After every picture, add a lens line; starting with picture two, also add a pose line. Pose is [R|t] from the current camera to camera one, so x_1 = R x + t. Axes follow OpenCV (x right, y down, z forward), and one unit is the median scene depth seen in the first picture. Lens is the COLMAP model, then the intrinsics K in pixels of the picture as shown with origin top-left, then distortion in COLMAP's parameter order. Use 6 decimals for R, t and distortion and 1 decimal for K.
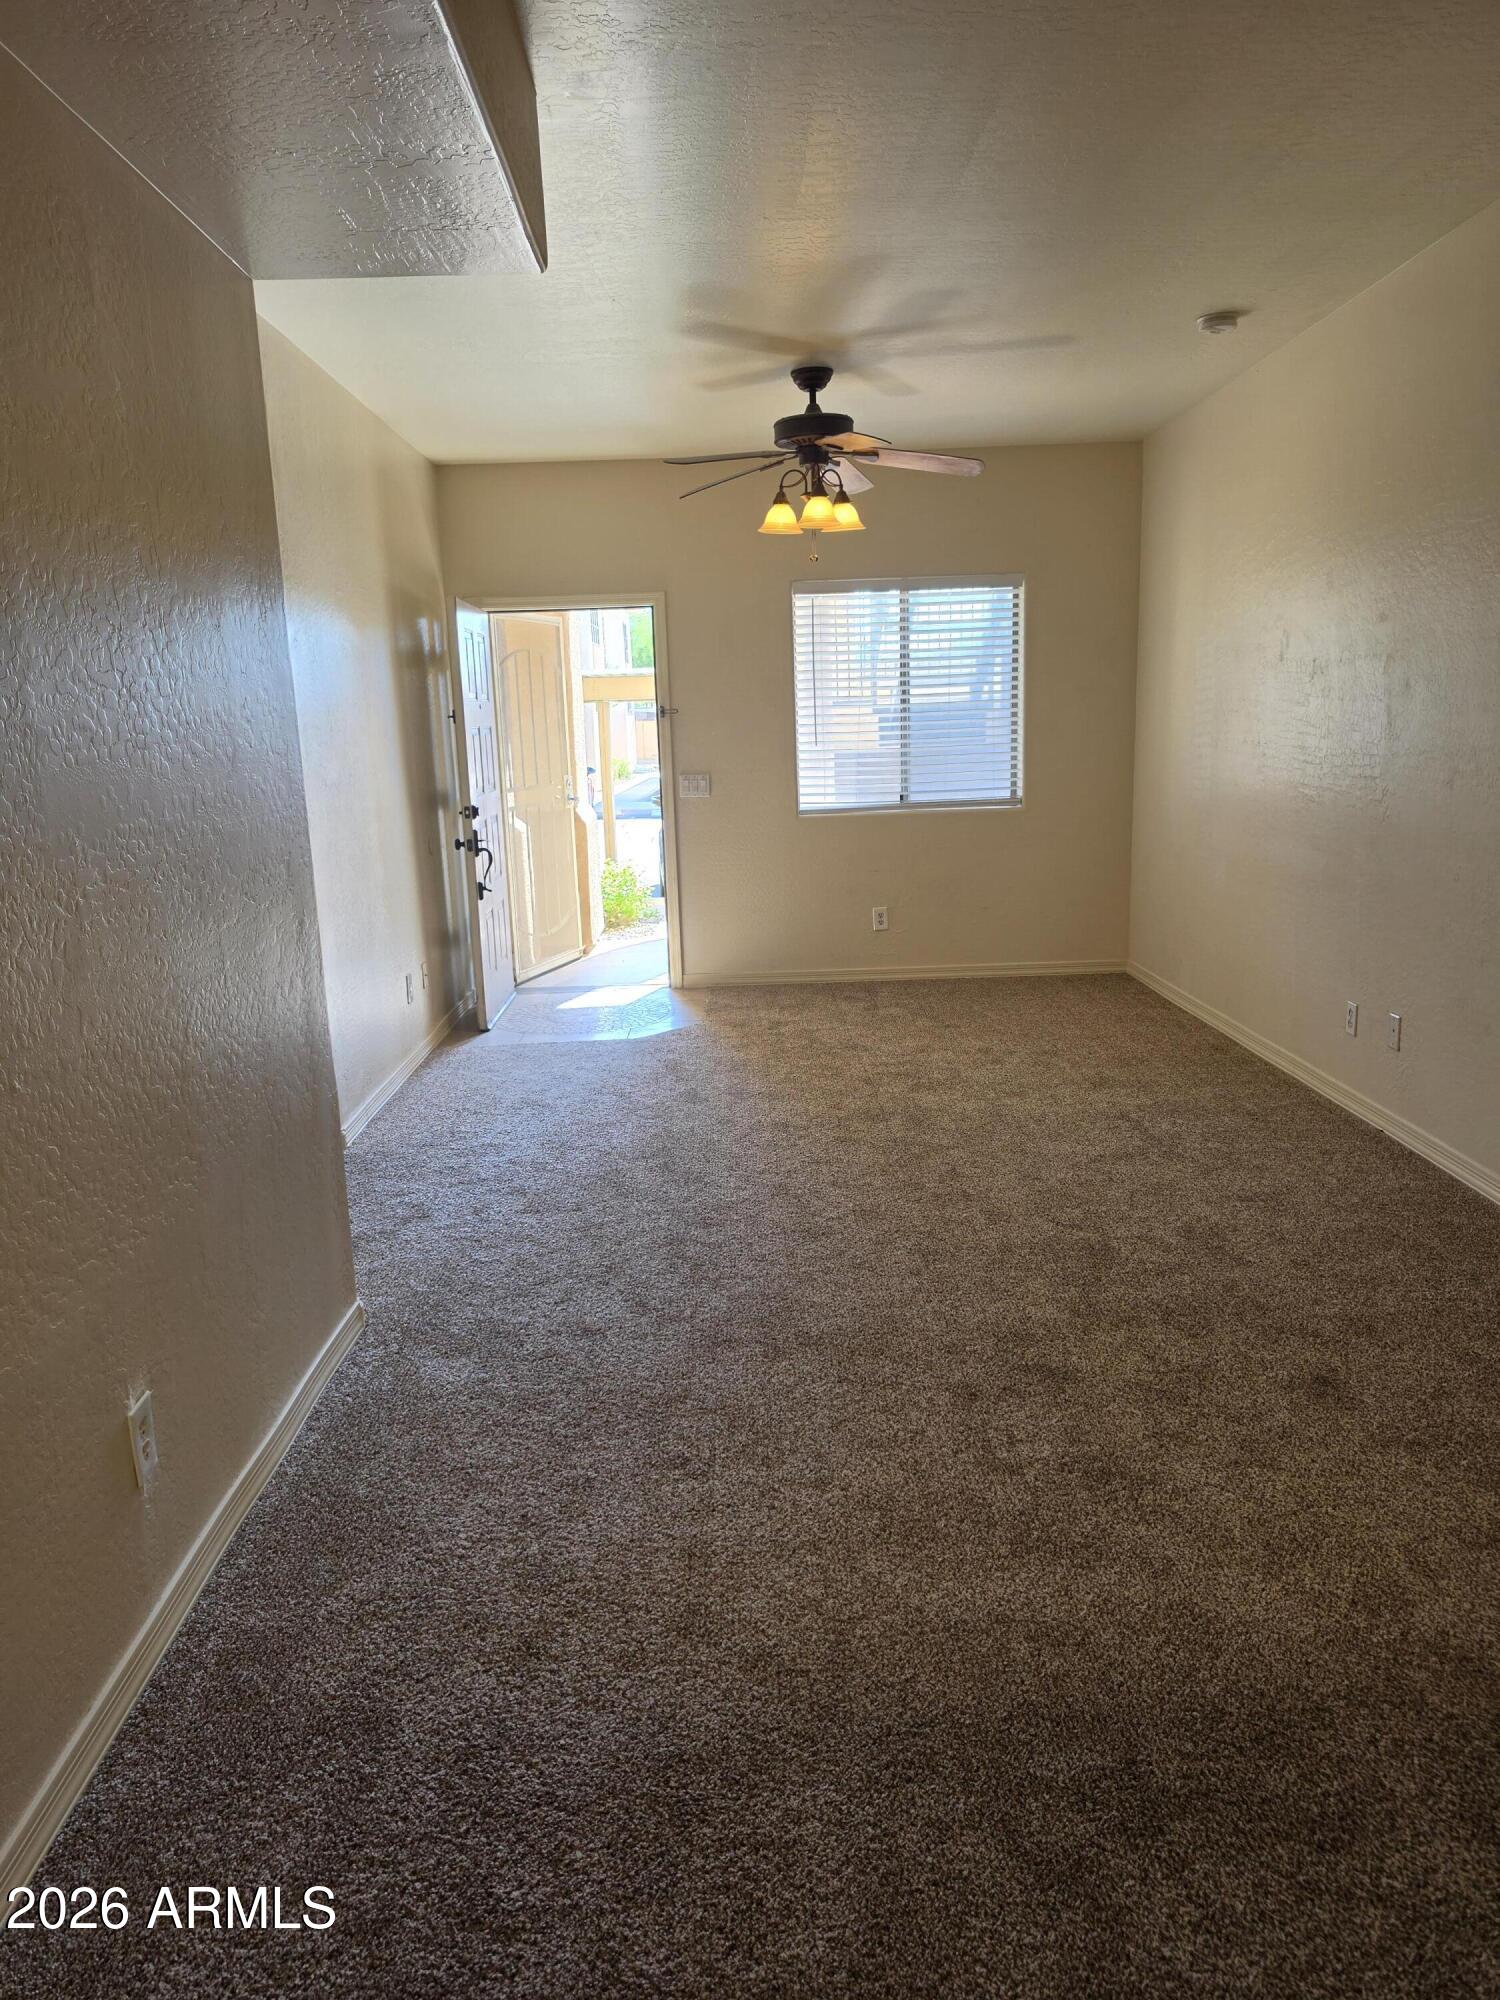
lens RADIAL K [[1384.3, 0, 736.1], [0, 1384.3, 1016.1], [0, 0, 1]] dist [0.035612, -0.036256]
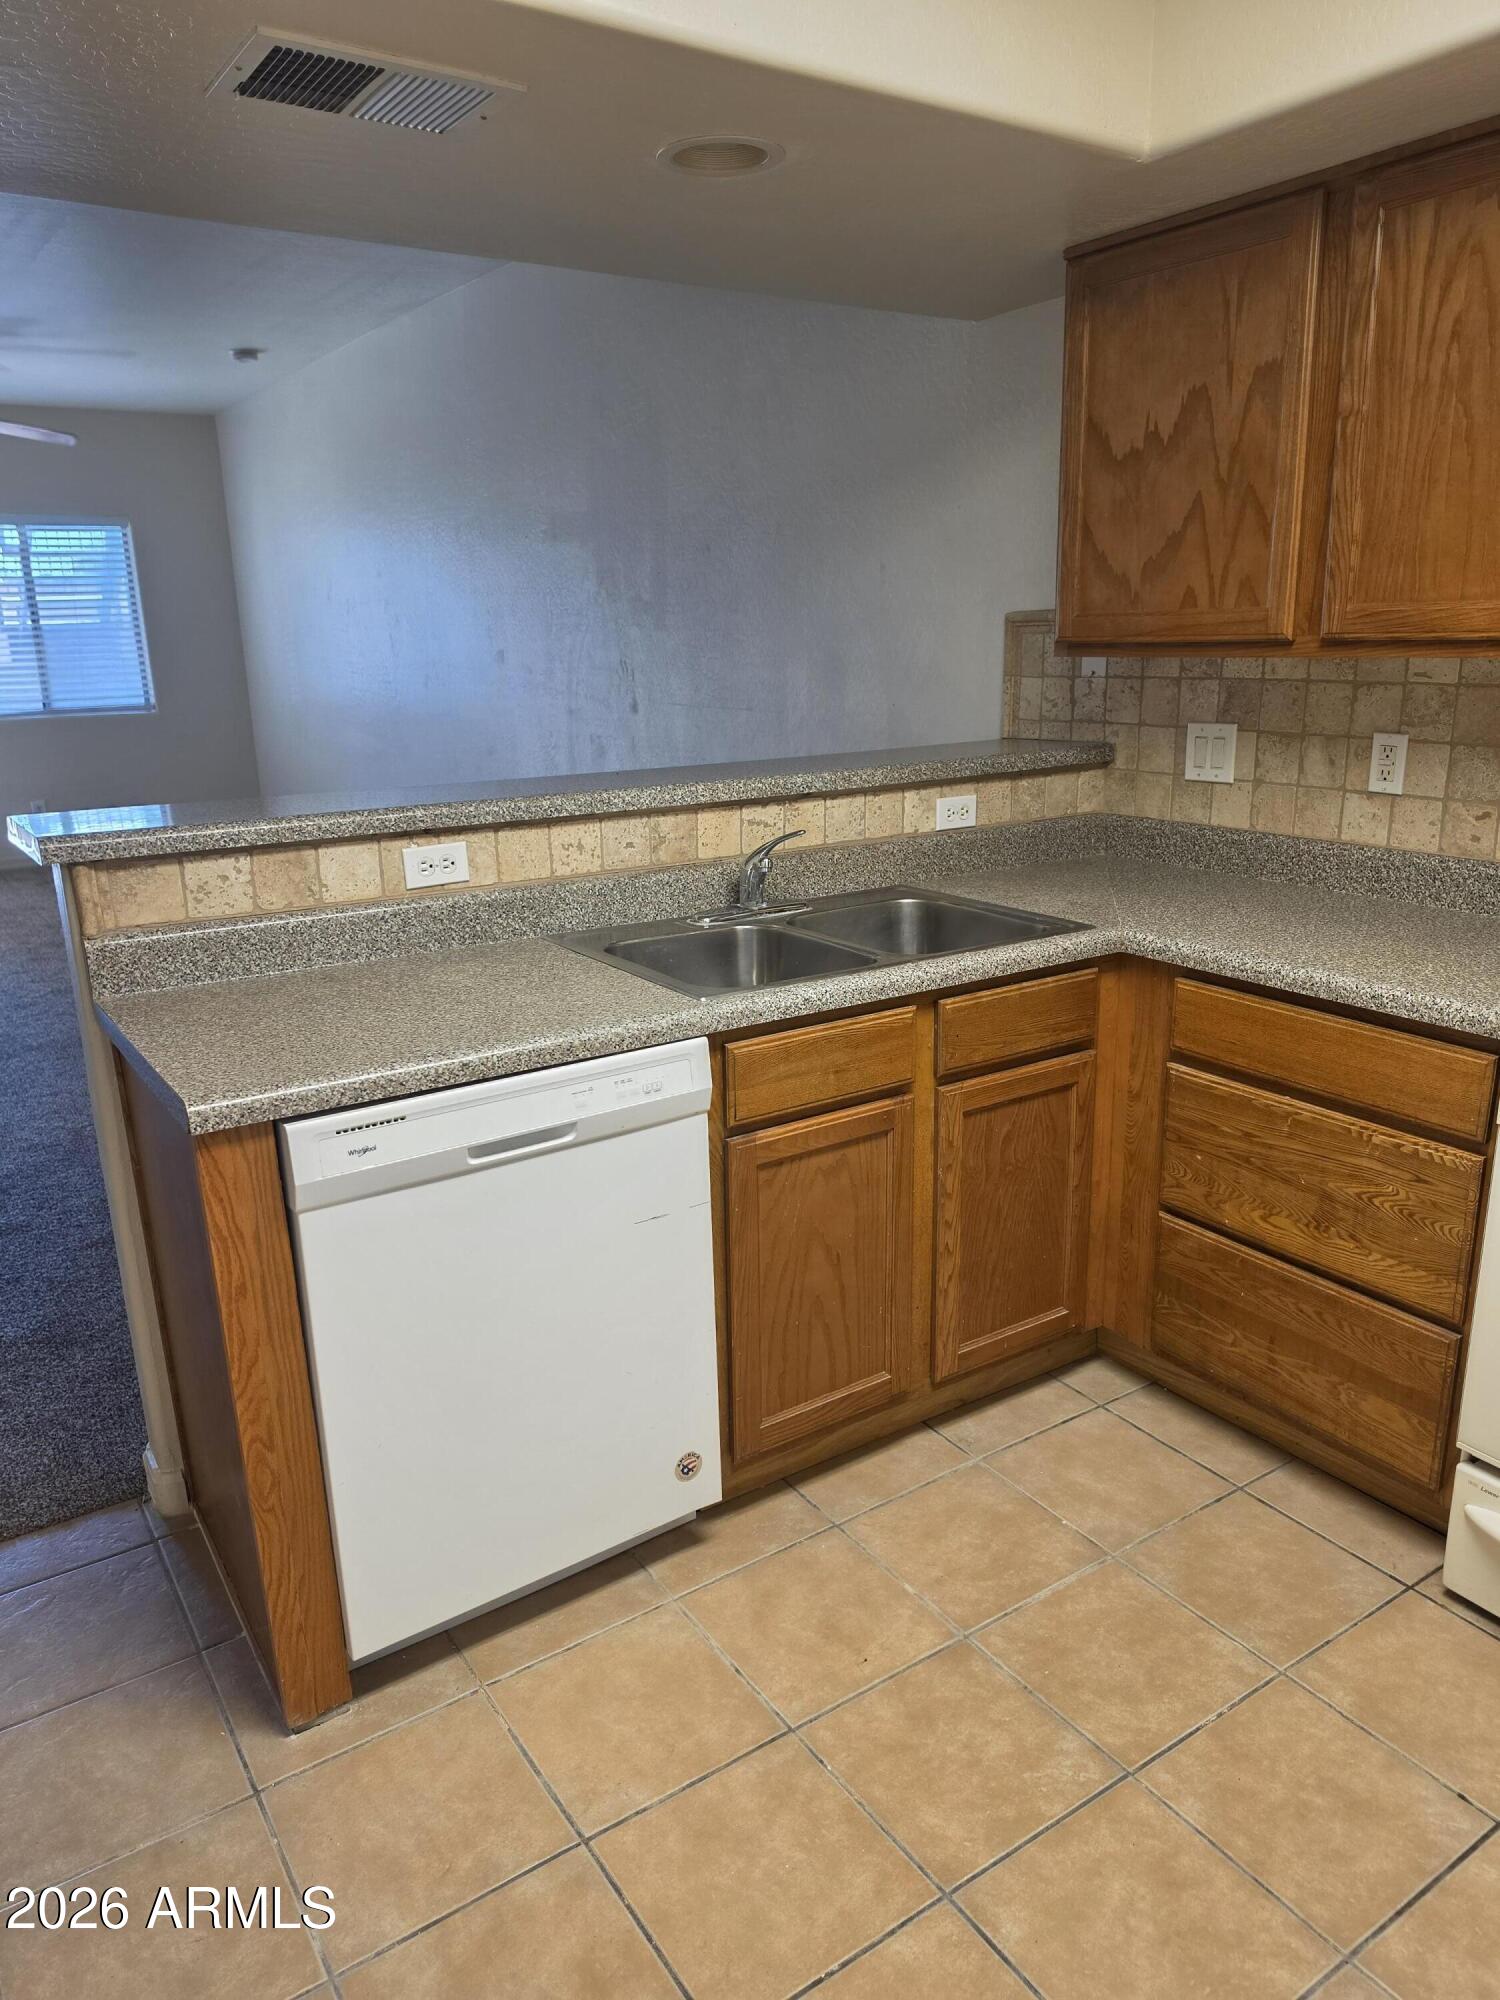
lens RADIAL K [[1384.3, 0, 746.9], [0, 1384.3, 1009.4], [0, 0, 1]] dist [0.035612, -0.036256]
pose [[0.837437, -0.130725, 0.530669, -0.041702], [0.105051, 0.991369, 0.078435, 0.065791], [-0.536342, -0.009937, 0.843942, -0.307821]]
